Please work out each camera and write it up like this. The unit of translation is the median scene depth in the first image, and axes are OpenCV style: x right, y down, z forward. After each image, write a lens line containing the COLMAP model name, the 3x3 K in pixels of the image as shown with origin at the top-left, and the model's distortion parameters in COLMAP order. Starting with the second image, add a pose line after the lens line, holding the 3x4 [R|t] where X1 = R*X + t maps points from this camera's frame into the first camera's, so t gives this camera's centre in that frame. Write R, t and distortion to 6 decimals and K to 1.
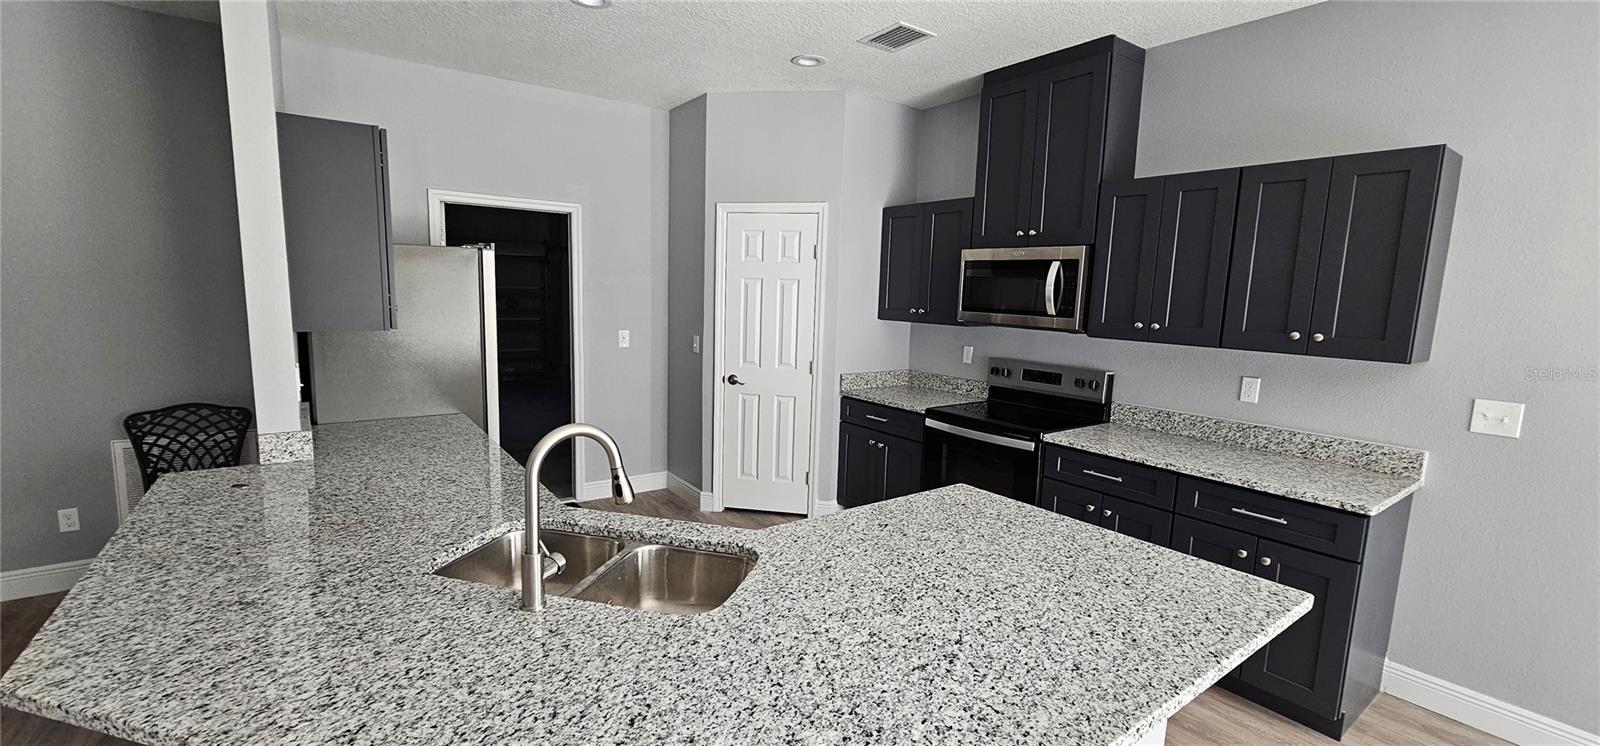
lens RADIAL K [[659.1, 0, 791.3], [0, 659.1, 378.2], [0, 0, 1]] dist [-0.005788, 0.002263]
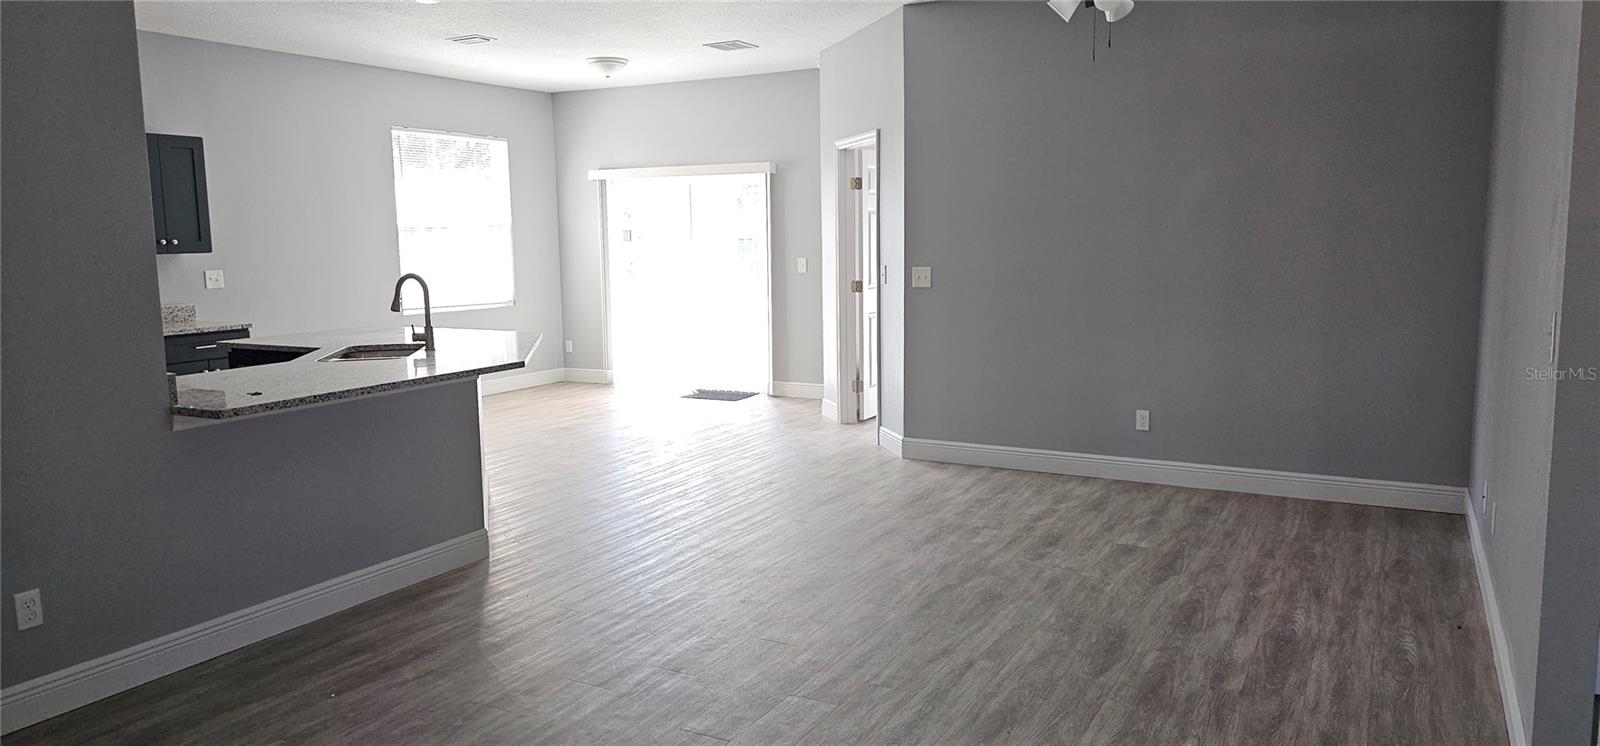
lens RADIAL K [[1077.3, 0, 802.4], [0, 1077.3, 369.1], [0, 0, 1]] dist [0.050534, -0.047656]
pose [[-0.433450, -0.133469, 0.891239, -1.826745], [0.126412, 0.970188, 0.206772, -0.091209], [-0.892267, 0.202288, -0.403657, 0.571209]]
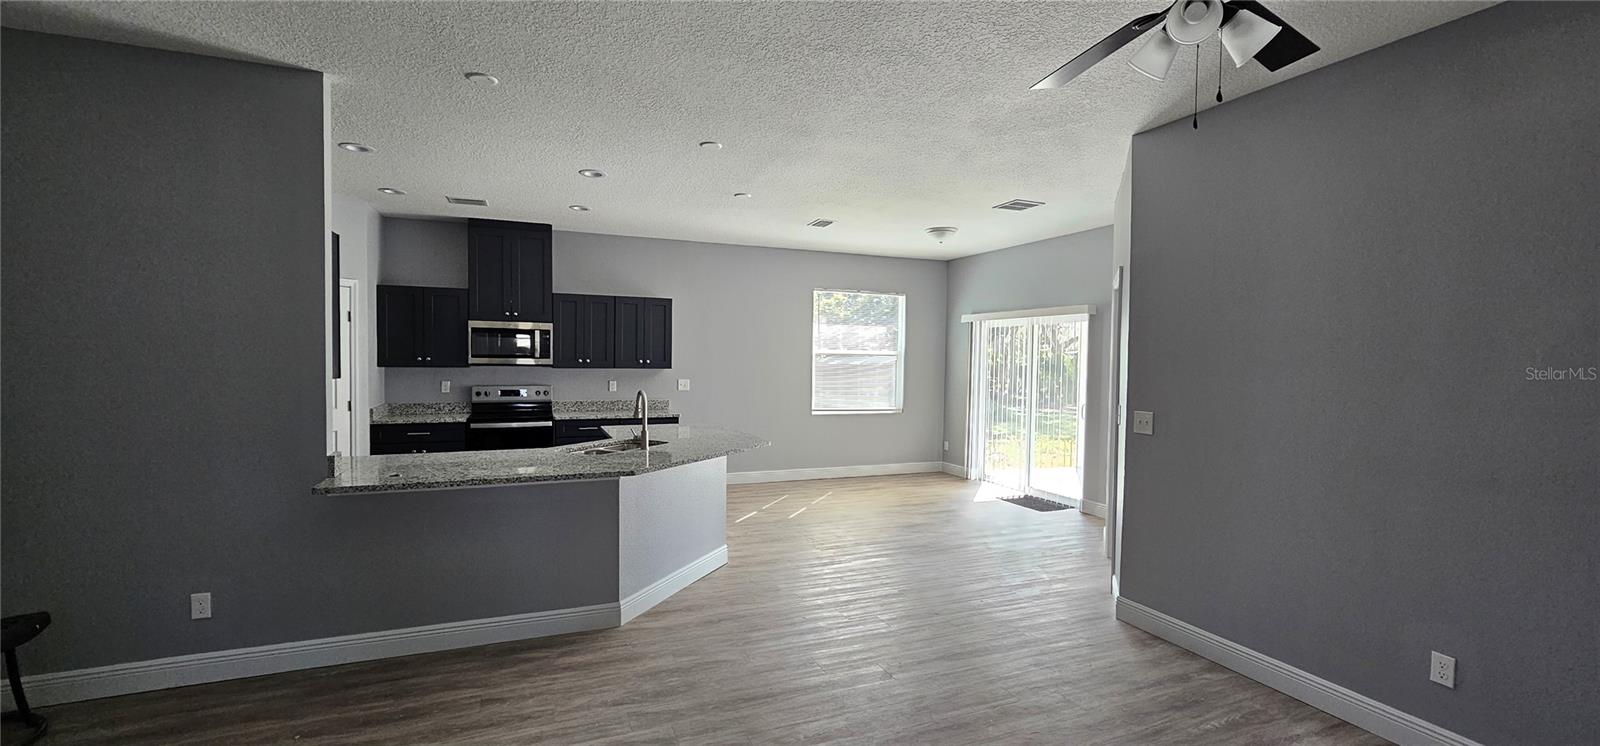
lens RADIAL K [[659.1, 0, 787.5], [0, 659.1, 379.1], [0, 0, 1]] dist [-0.005788, 0.002263]
pose [[0.236931, -0.055313, 0.969951, -1.326127], [0.126228, 0.991668, 0.025718, 0.009542], [-0.963291, 0.116342, 0.241939, -0.172569]]
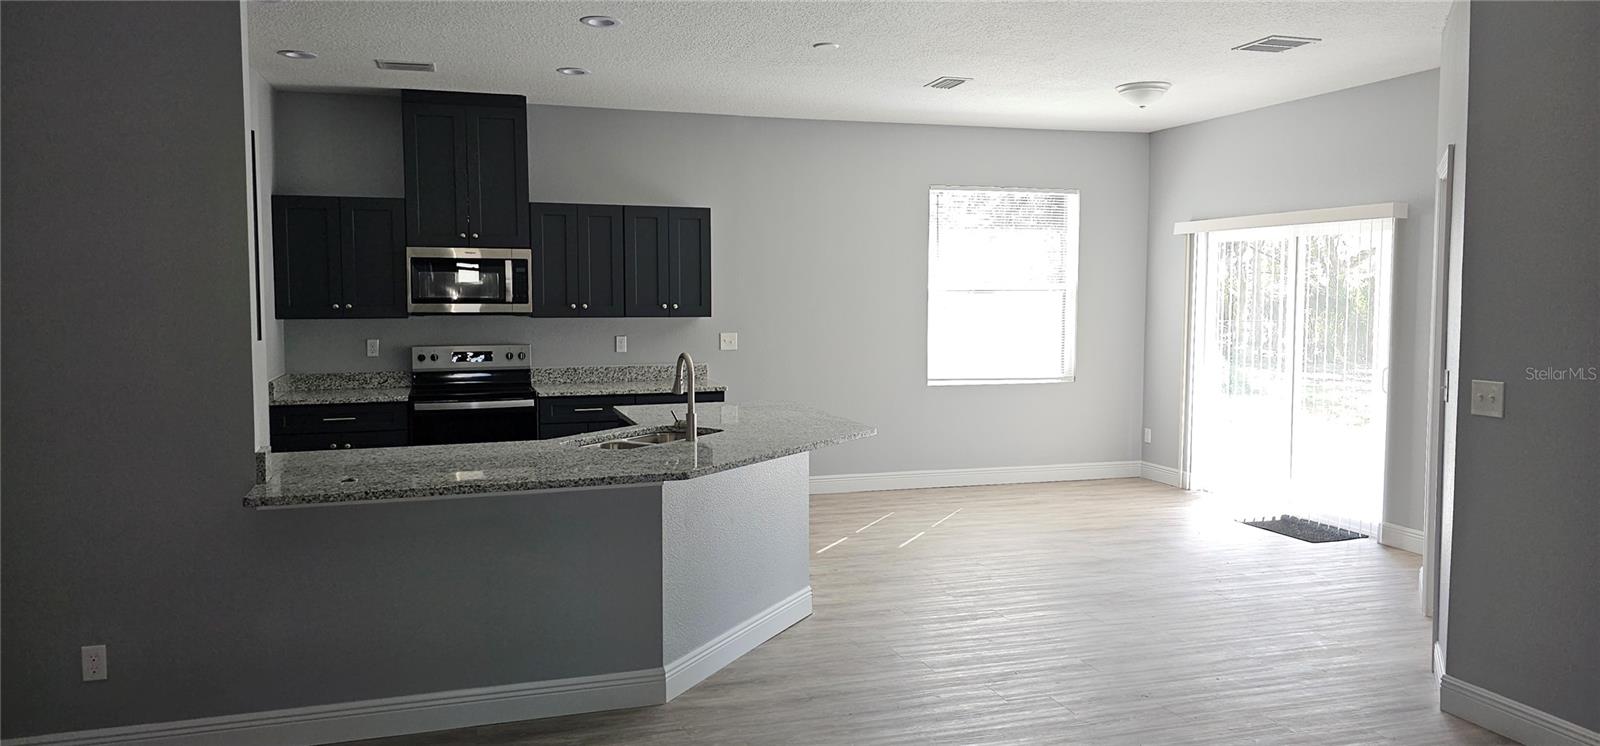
lens RADIAL K [[1077.3, 0, 777.9], [0, 1077.3, 354.0], [0, 0, 1]] dist [0.050534, -0.047656]
pose [[0.317849, -0.082254, 0.944567, -1.428303], [0.138202, 0.989609, 0.039671, -0.008615], [-0.938015, 0.117931, 0.325914, -0.153508]]
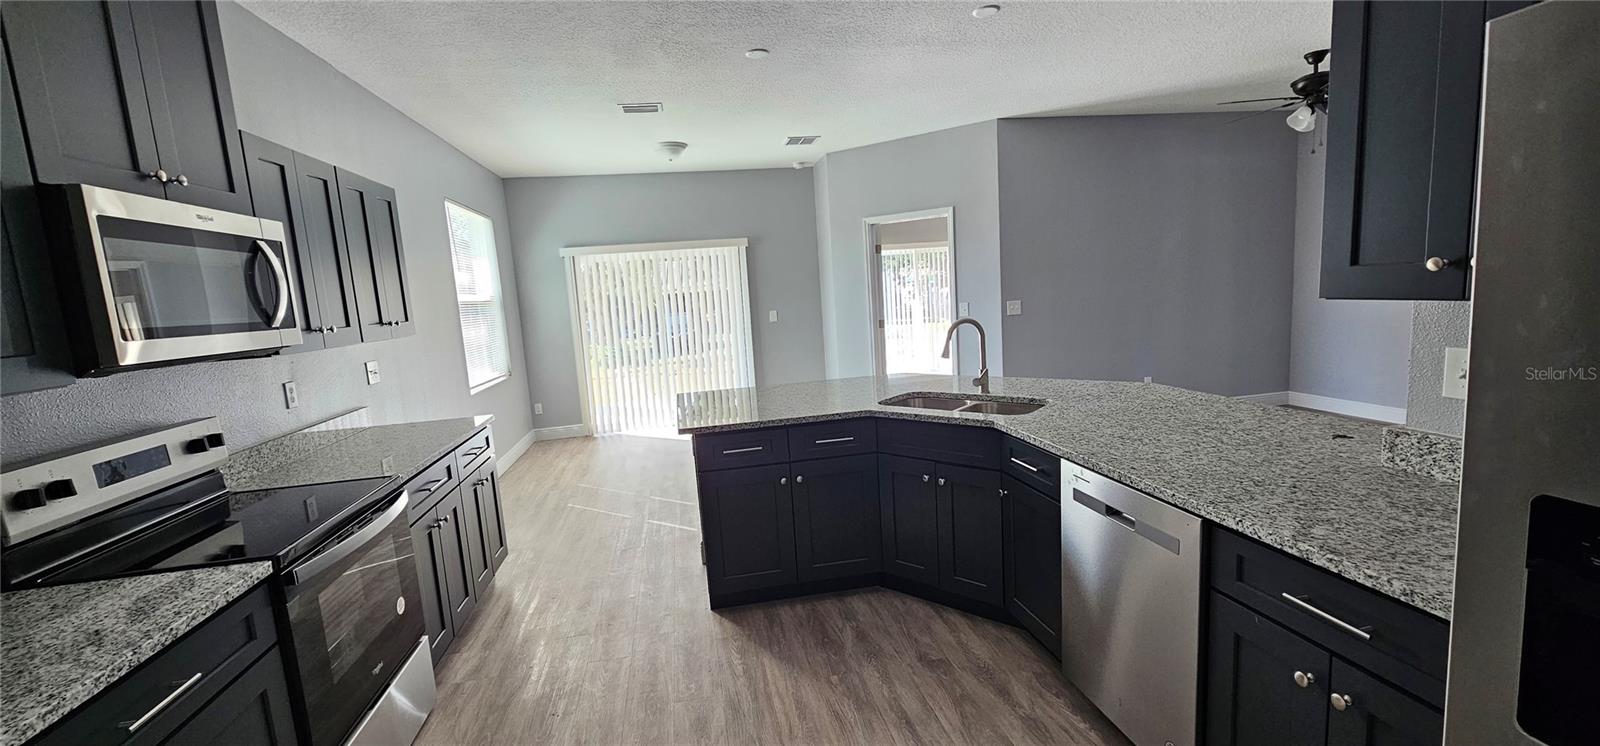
lens RADIAL K [[659.1, 0, 789.6], [0, 659.1, 379.1], [0, 0, 1]] dist [-0.005788, 0.002263]
pose [[-0.903518, -0.023249, 0.427920, -0.324974], [0.102409, 0.957885, 0.268271, -0.168135], [-0.416135, 0.286210, -0.863085, 1.367833]]
